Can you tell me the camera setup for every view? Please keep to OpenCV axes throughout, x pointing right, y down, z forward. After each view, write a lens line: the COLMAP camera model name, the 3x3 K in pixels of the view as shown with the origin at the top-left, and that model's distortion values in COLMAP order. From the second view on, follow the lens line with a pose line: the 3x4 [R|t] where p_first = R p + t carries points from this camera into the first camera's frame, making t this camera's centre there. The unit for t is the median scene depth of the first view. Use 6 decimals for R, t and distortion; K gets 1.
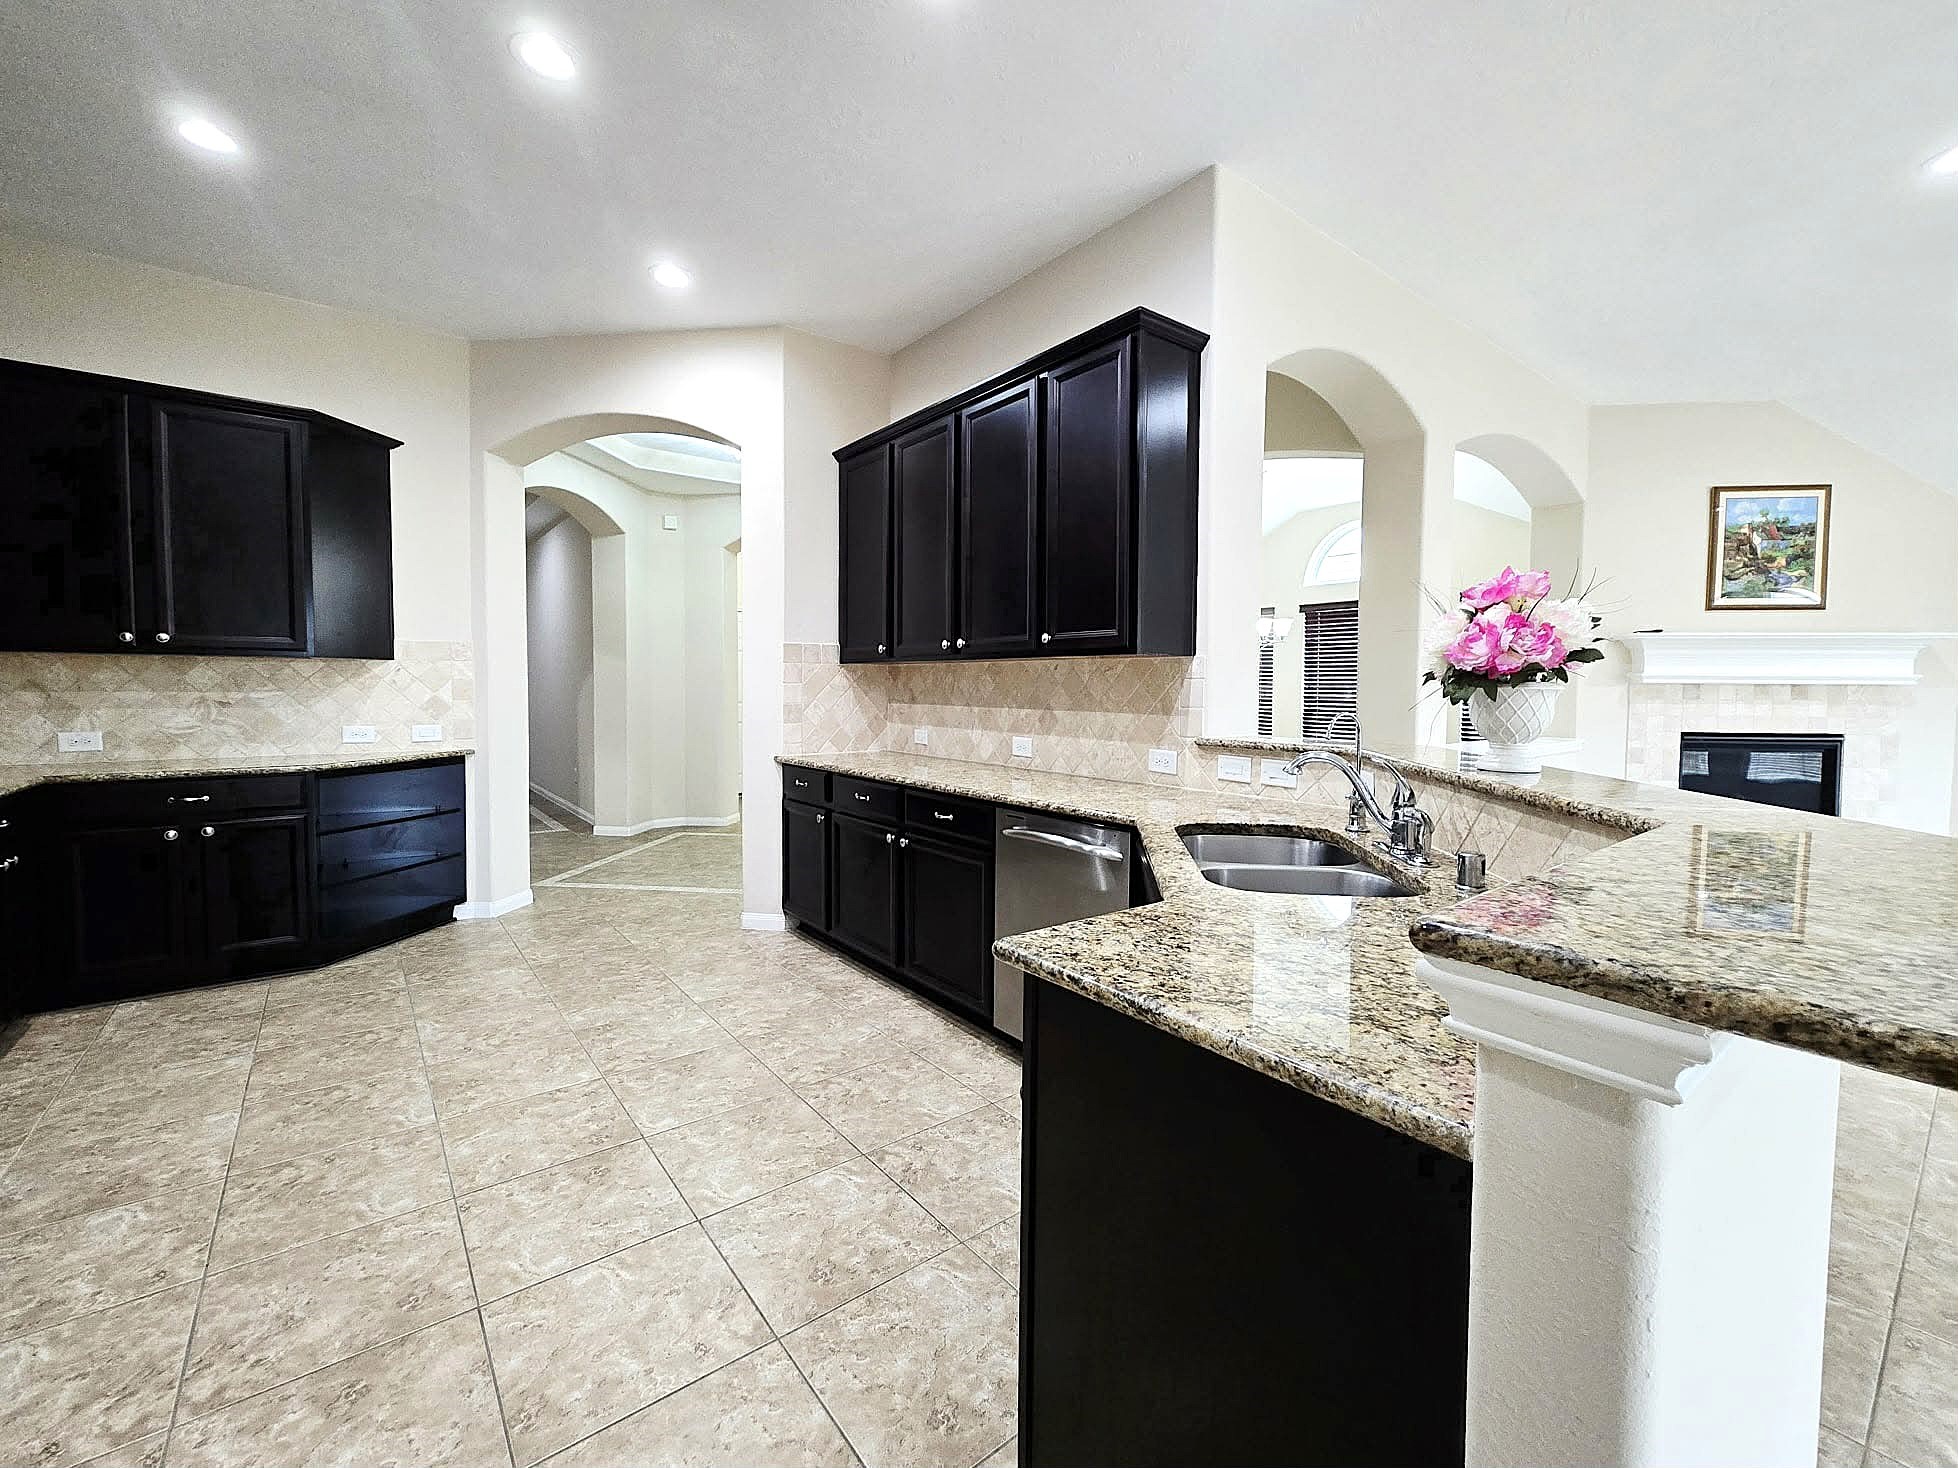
lens RADIAL K [[823.1, 0, 984.8], [0, 823.1, 723.5], [0, 0, 1]] dist [0.002238, 0.000655]
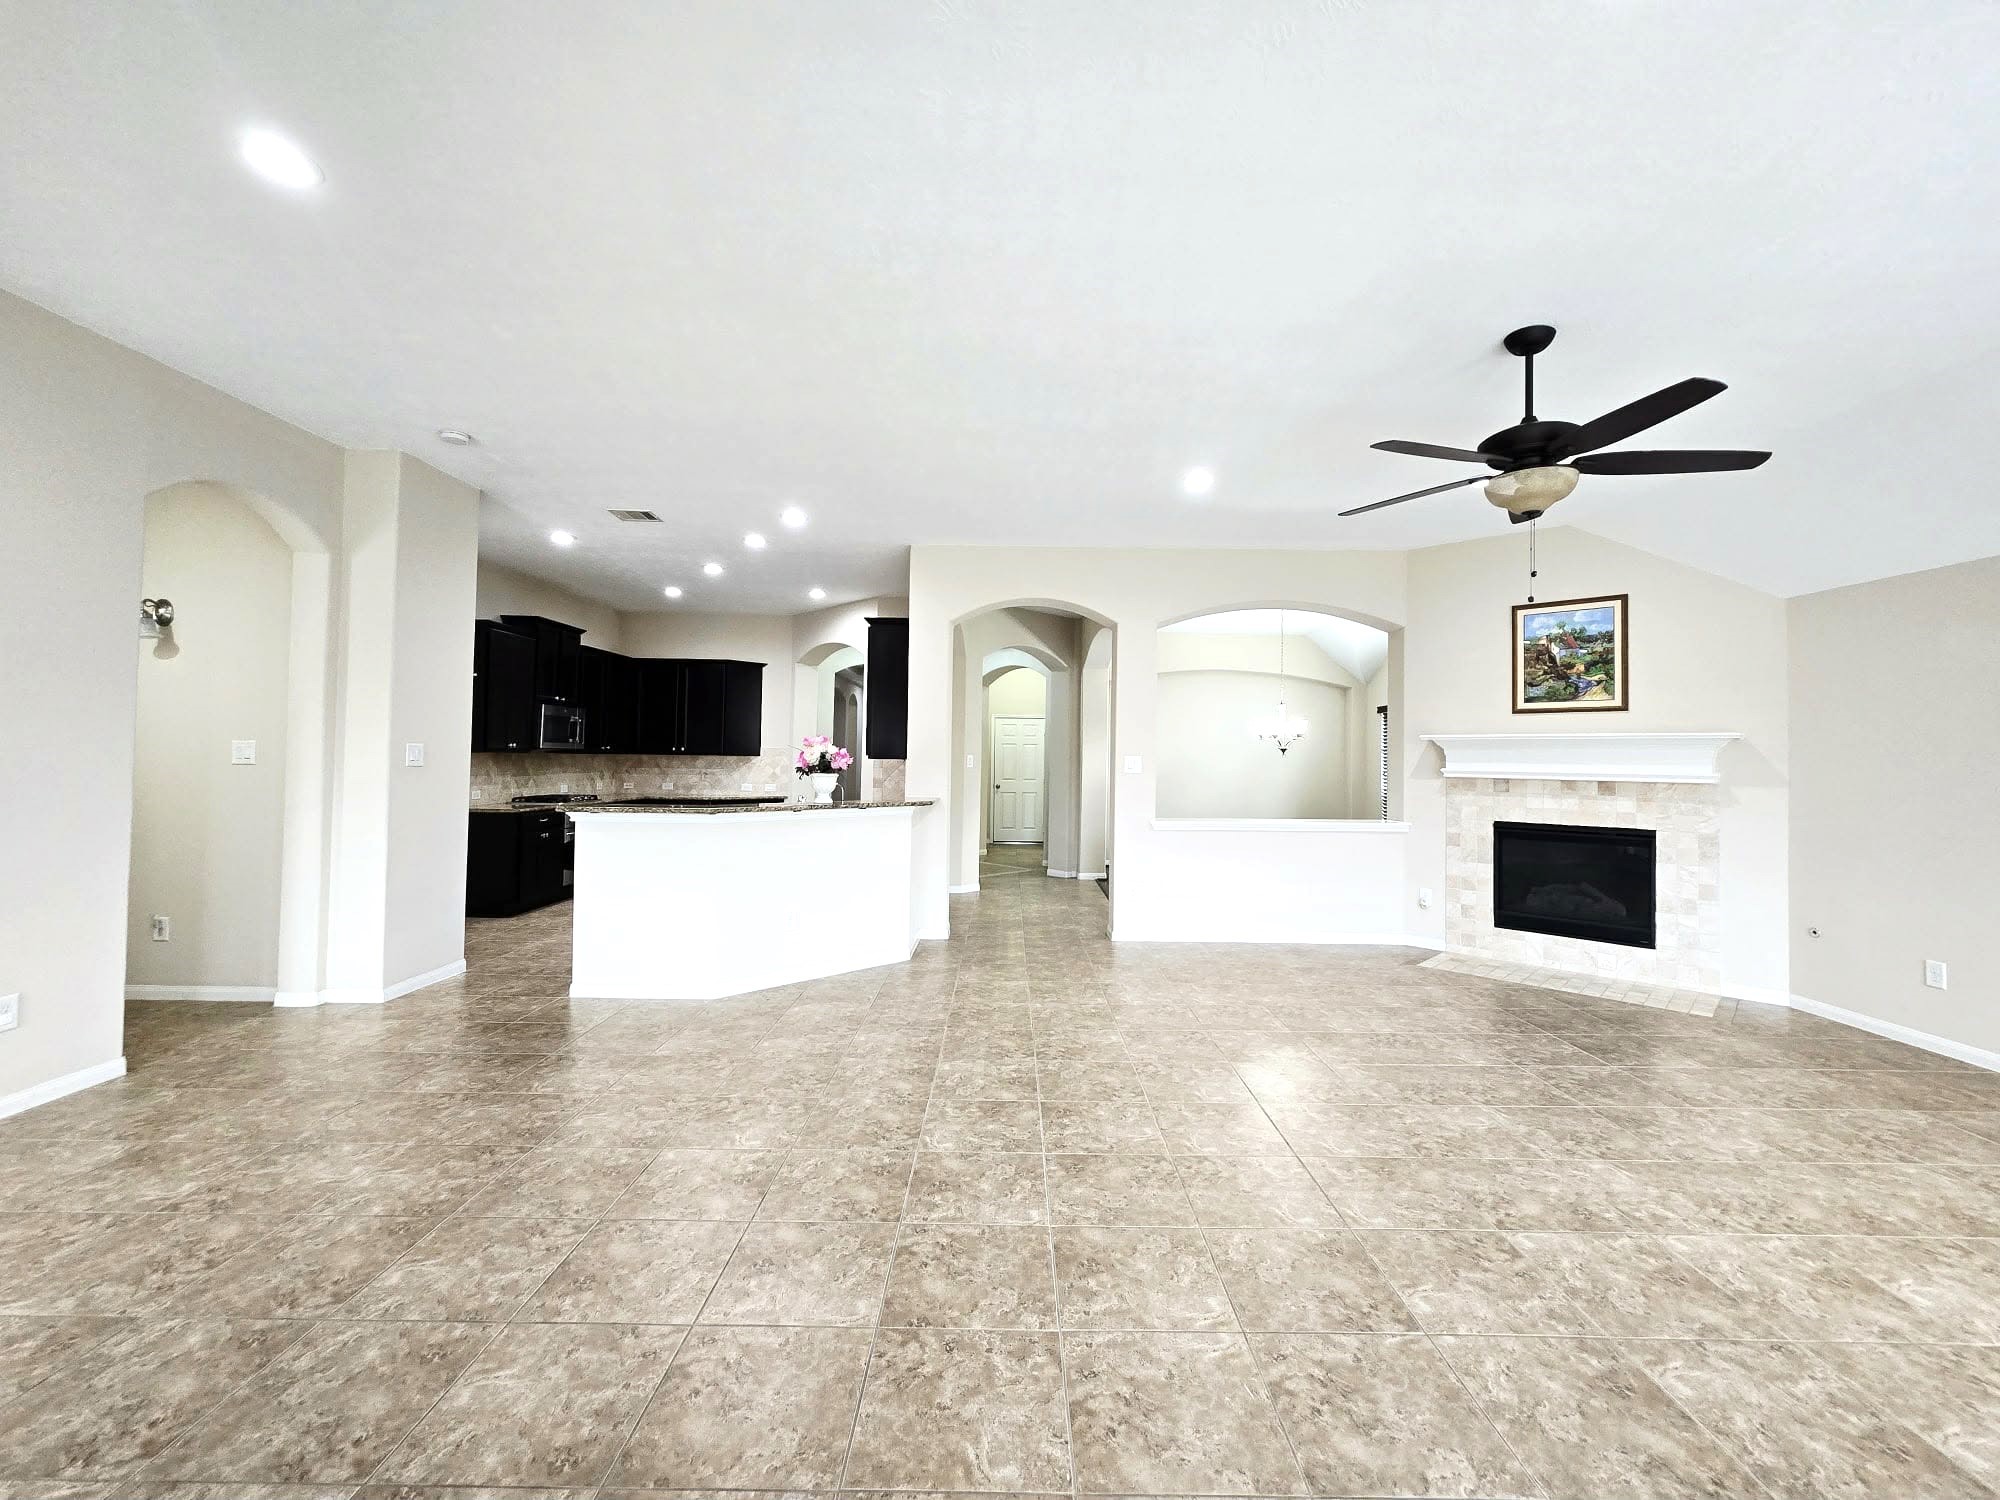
lens RADIAL K [[821.6, 0, 1000.0], [0, 821.6, 750.0], [0, 0, 1]] dist [-0.001032, 0.000812]
pose [[0.776461, -0.000743, -0.630165, 1.483244], [-0.039147, 0.998011, -0.049411, -0.006779], [0.628948, 0.063035, 0.774888, -0.439840]]
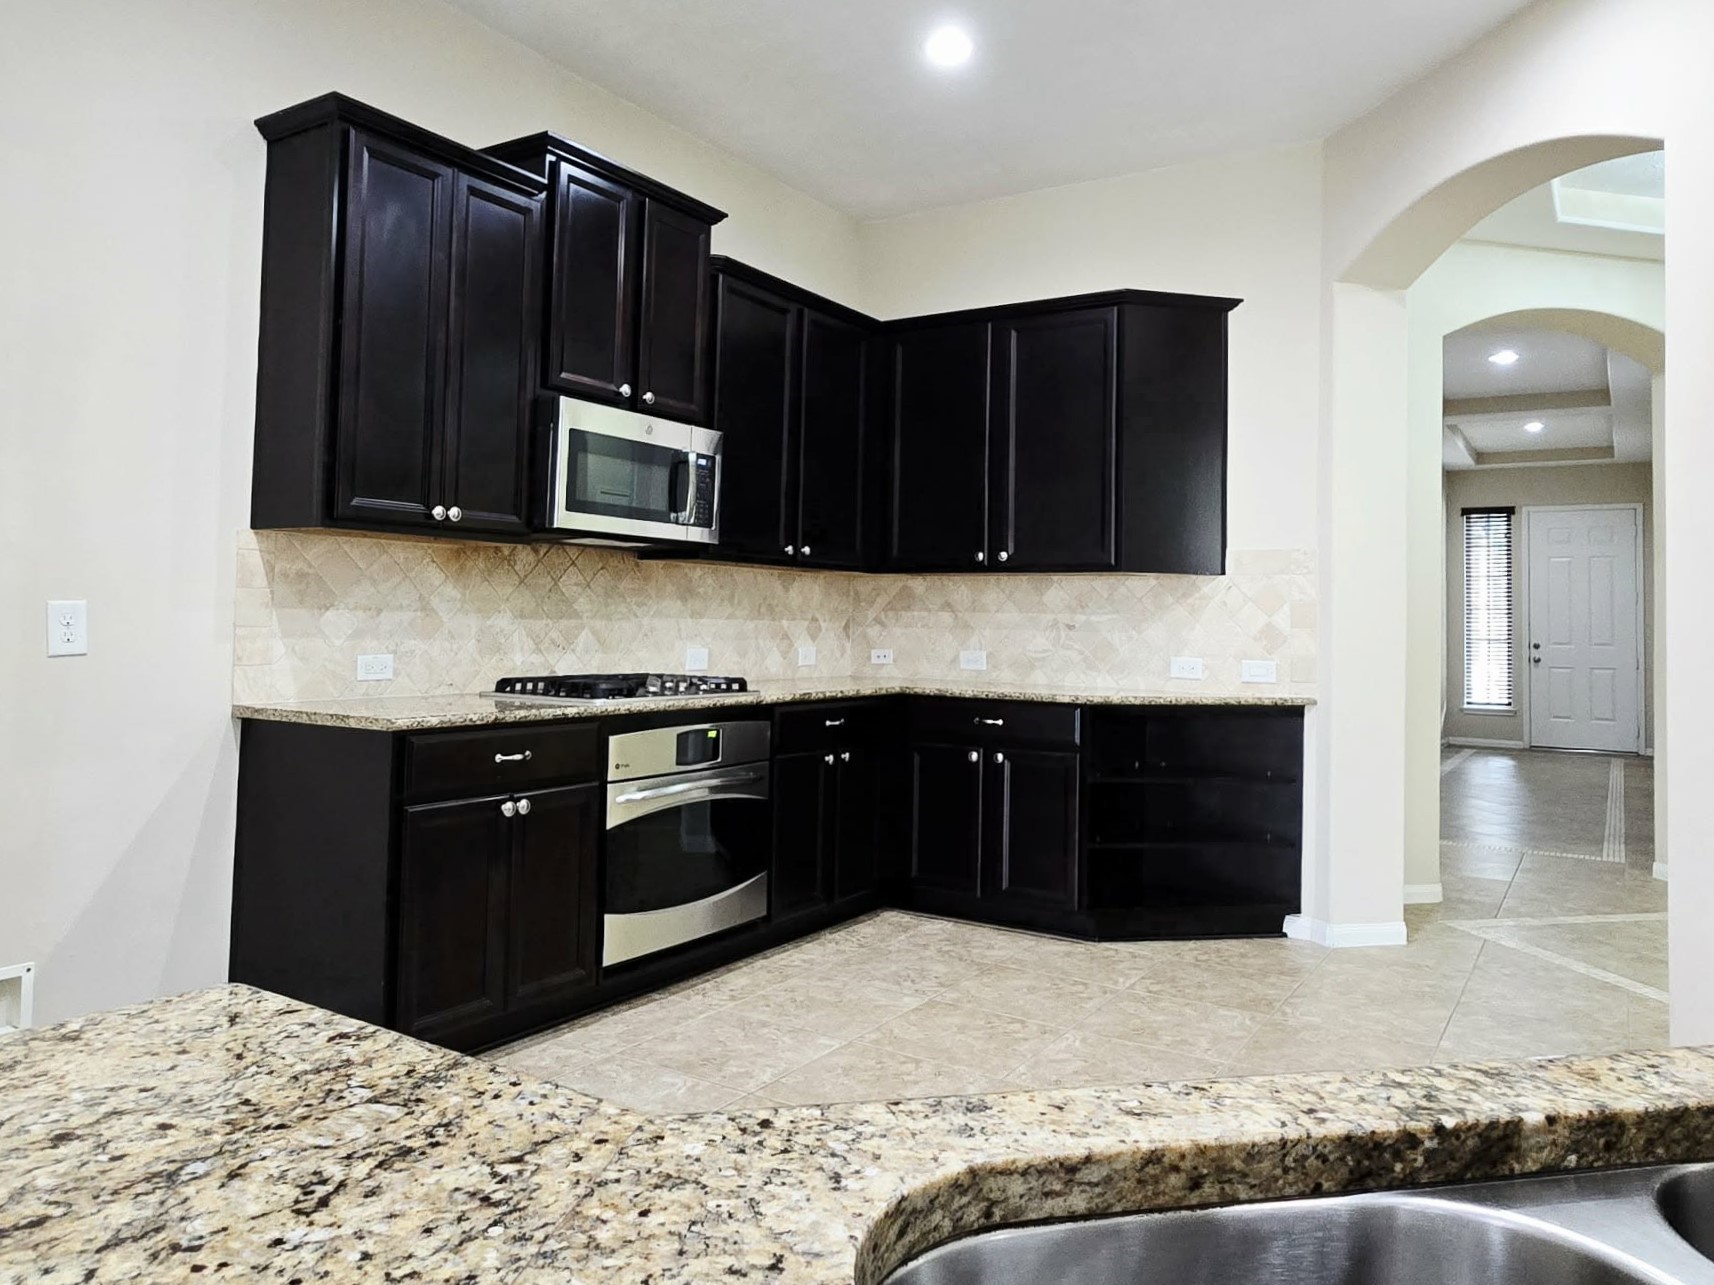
lens RADIAL K [[1179.1, 0, 852.0], [0, 1179.1, 573.0], [0, 0, 1]] dist [-0.002491, -0.000433]
pose [[0.347543, -0.038556, -0.936871, 0.239776], [-0.059799, 0.996209, -0.063181, 0.014514], [0.935755, 0.077982, 0.343920, 0.328691]]
